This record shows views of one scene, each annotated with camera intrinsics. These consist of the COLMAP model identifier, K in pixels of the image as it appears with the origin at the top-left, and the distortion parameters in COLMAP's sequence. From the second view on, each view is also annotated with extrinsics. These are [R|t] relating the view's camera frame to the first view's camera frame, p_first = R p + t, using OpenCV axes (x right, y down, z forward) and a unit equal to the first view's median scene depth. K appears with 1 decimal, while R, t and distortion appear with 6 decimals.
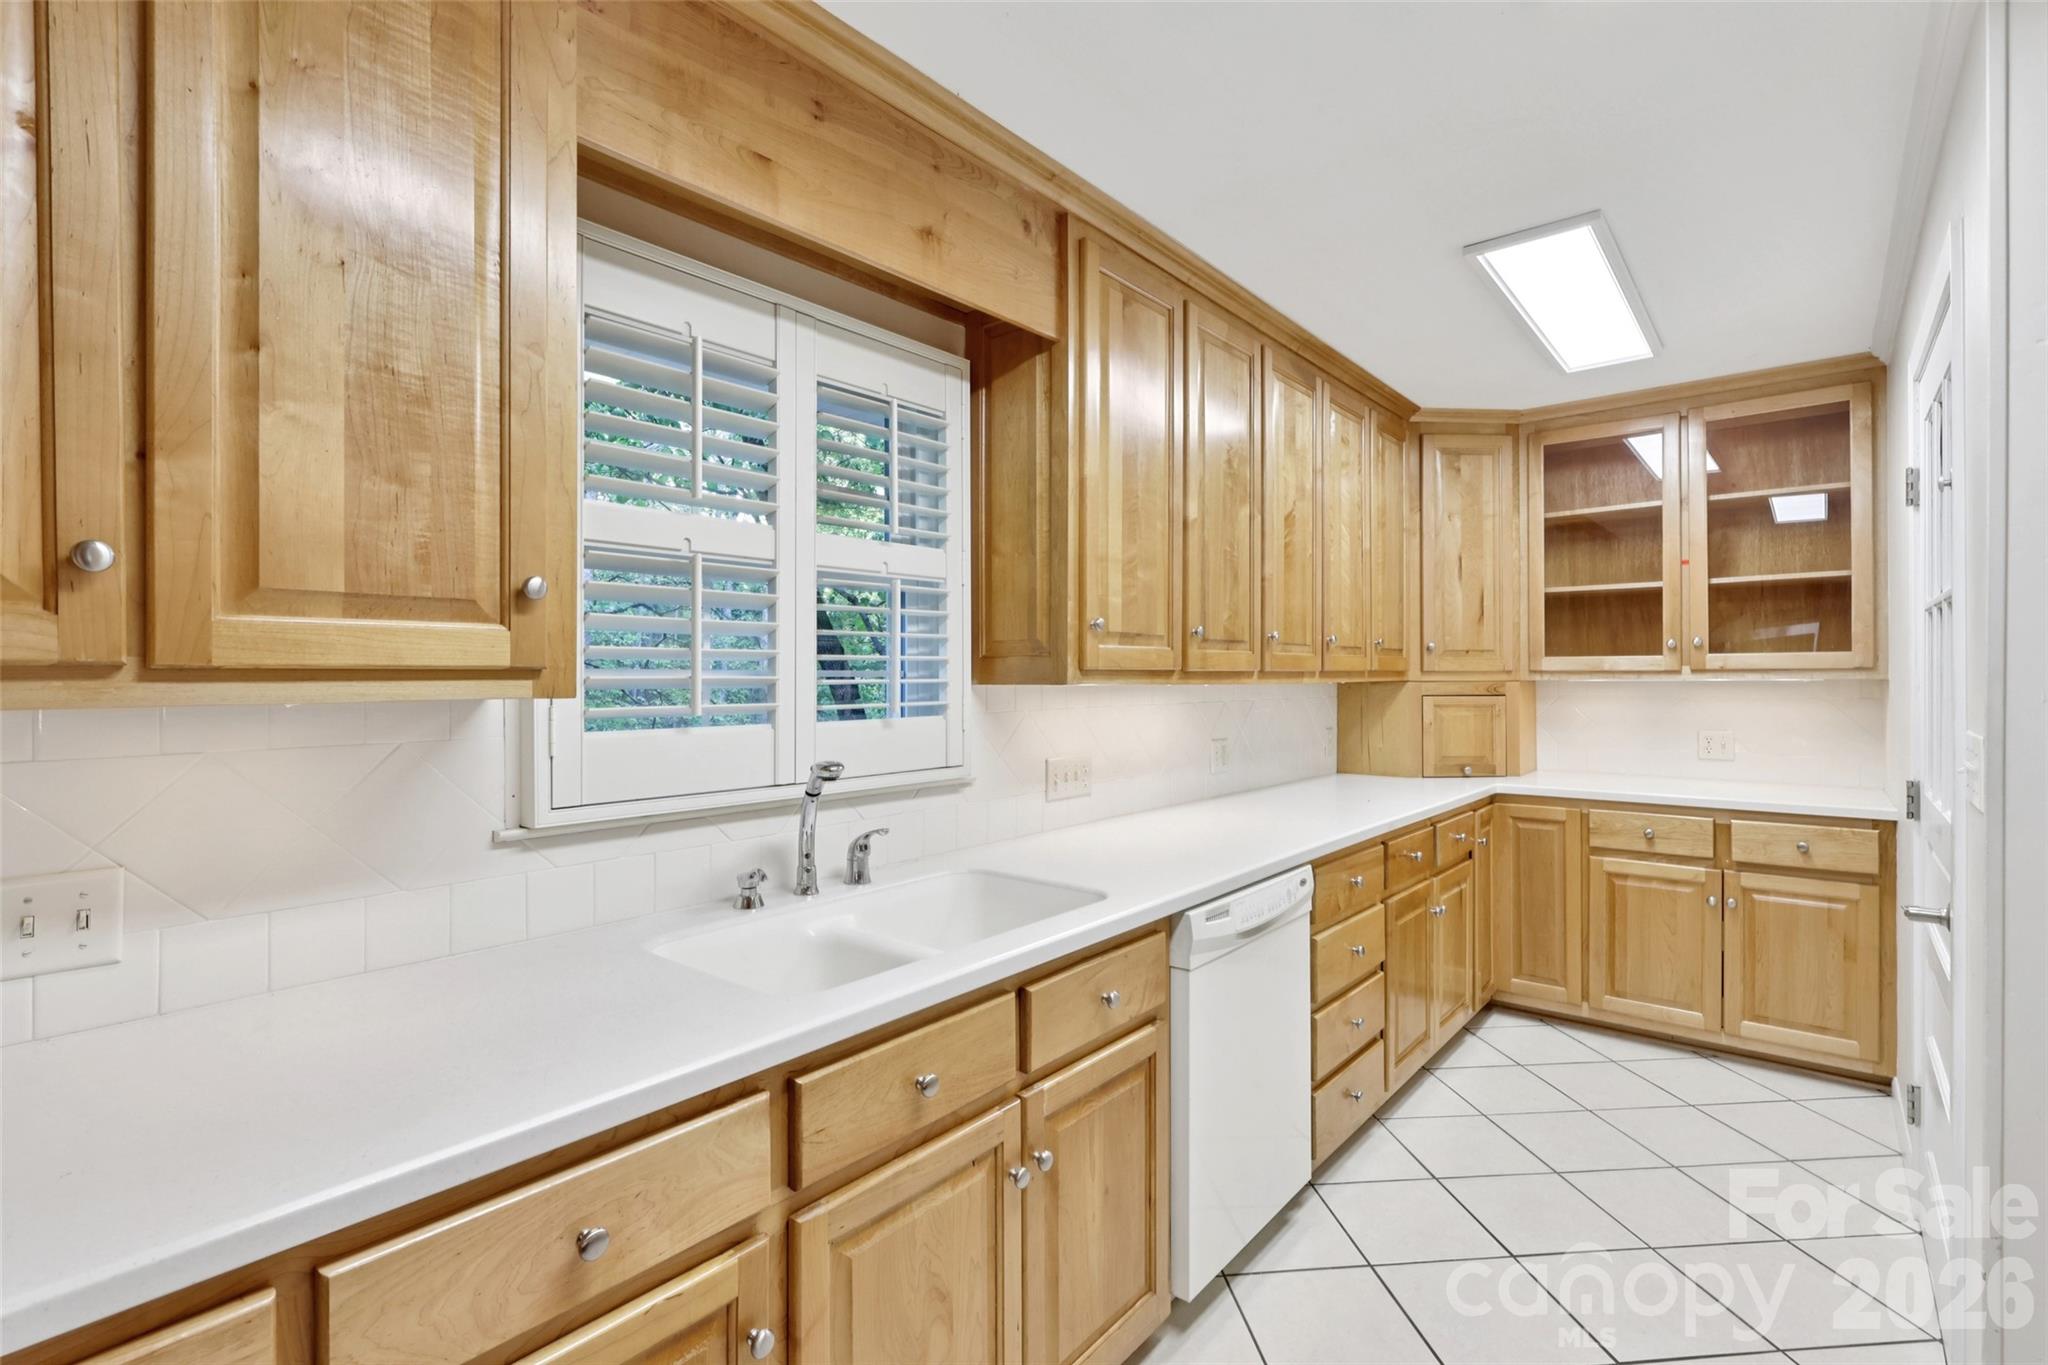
lens RADIAL K [[947.8, 0, 1006.5], [0, 947.8, 666.8], [0, 0, 1]] dist [-0.004113, 0.001001]
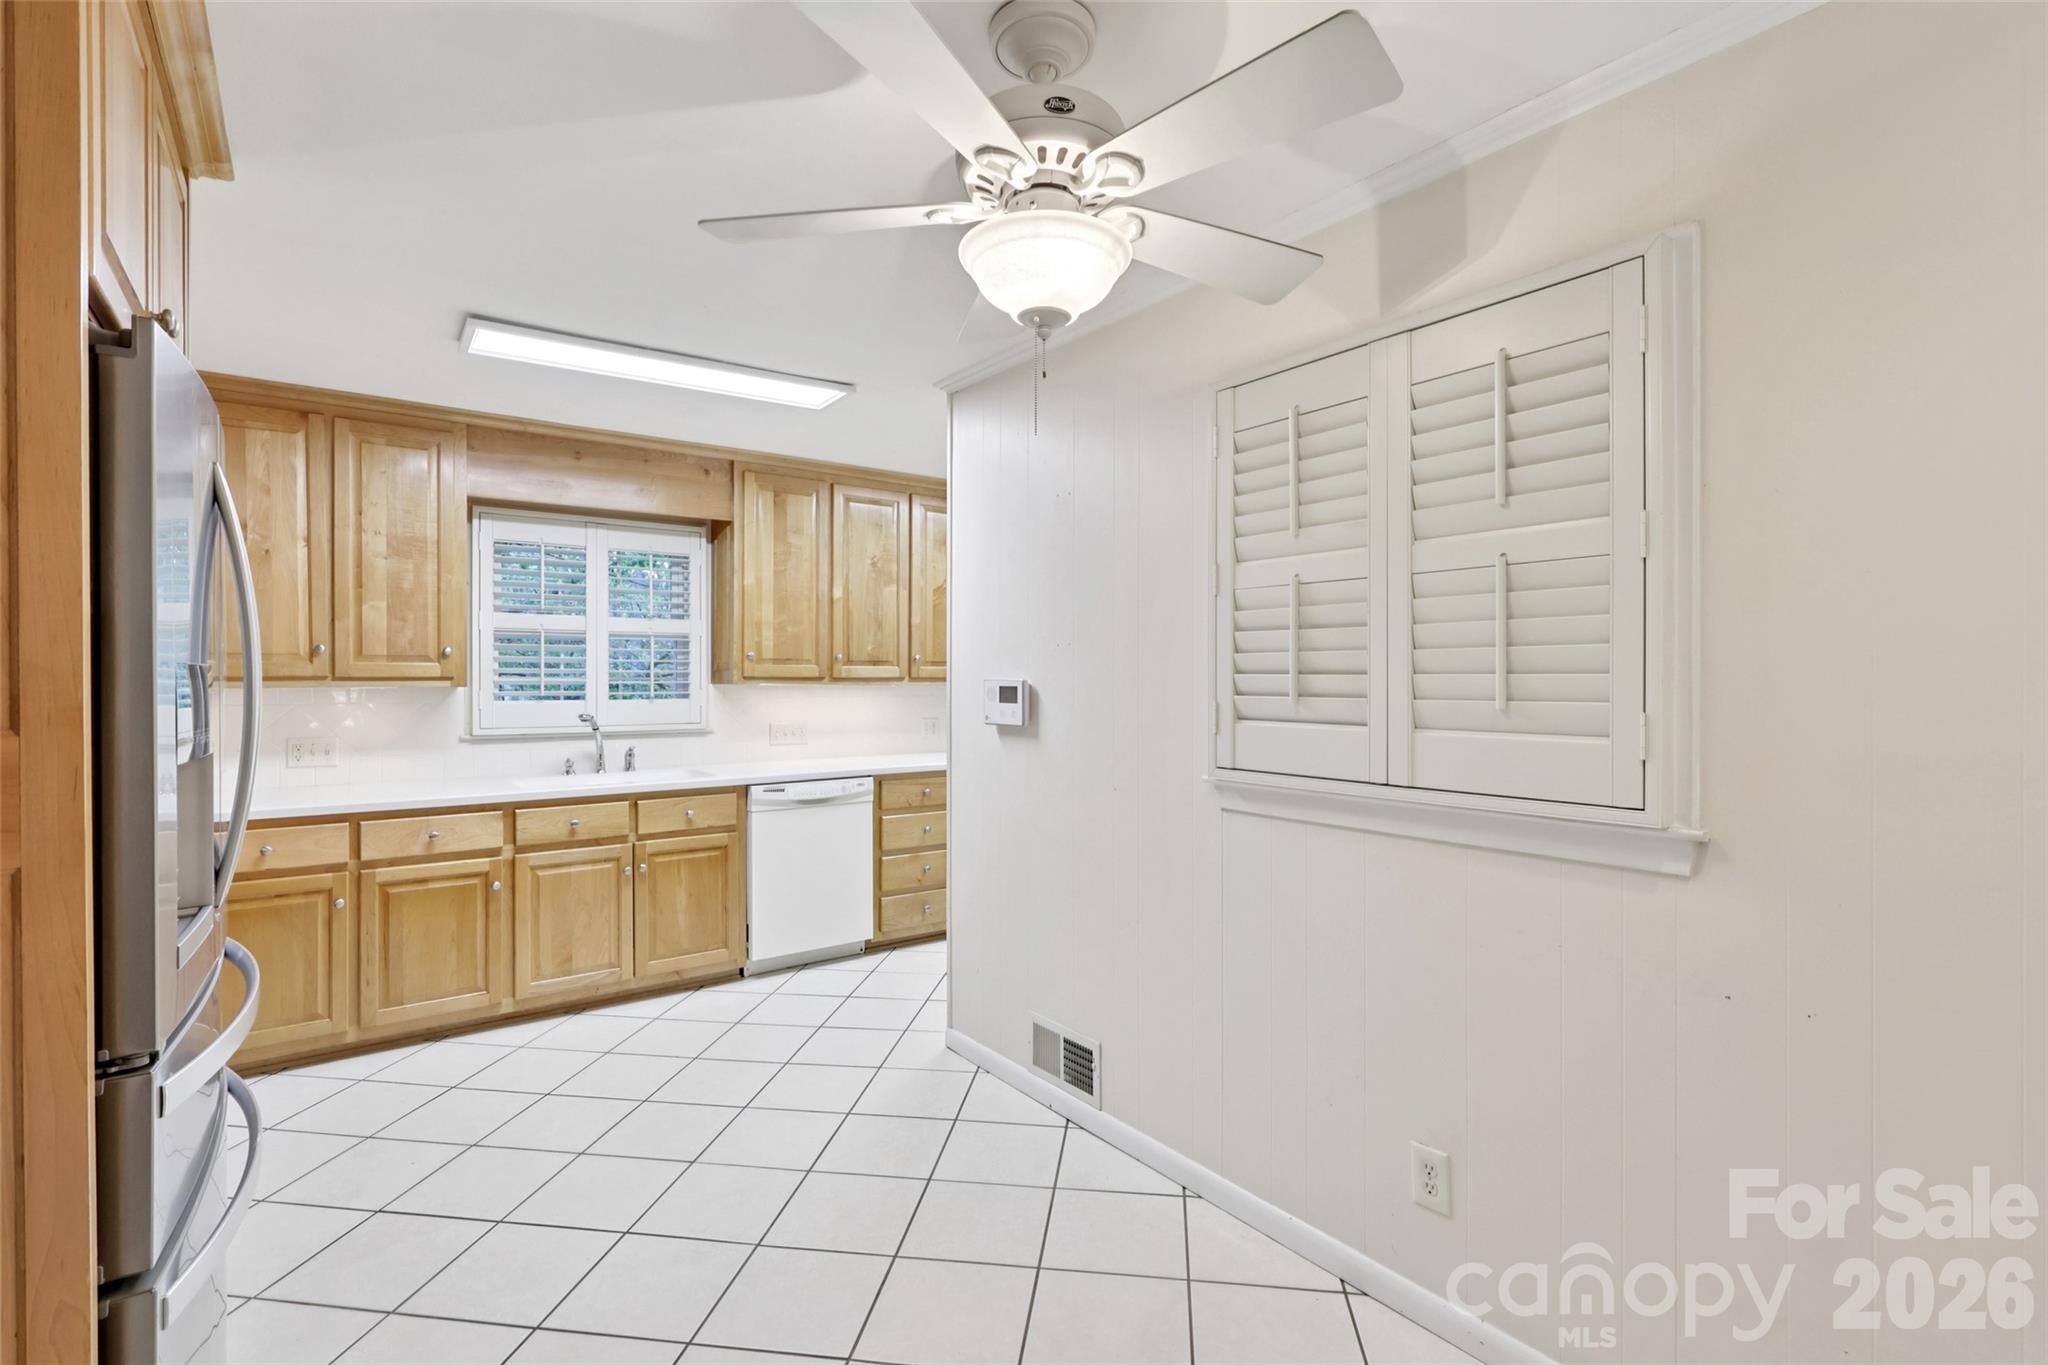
lens RADIAL K [[947.8, 0, 1018.9], [0, 947.8, 681.7], [0, 0, 1]] dist [-0.004113, 0.001001]
pose [[0.973851, 0.003706, -0.227159, 1.012771], [-0.000751, 0.999914, 0.013090, -0.013050], [0.227188, -0.012577, 0.973770, -0.796799]]
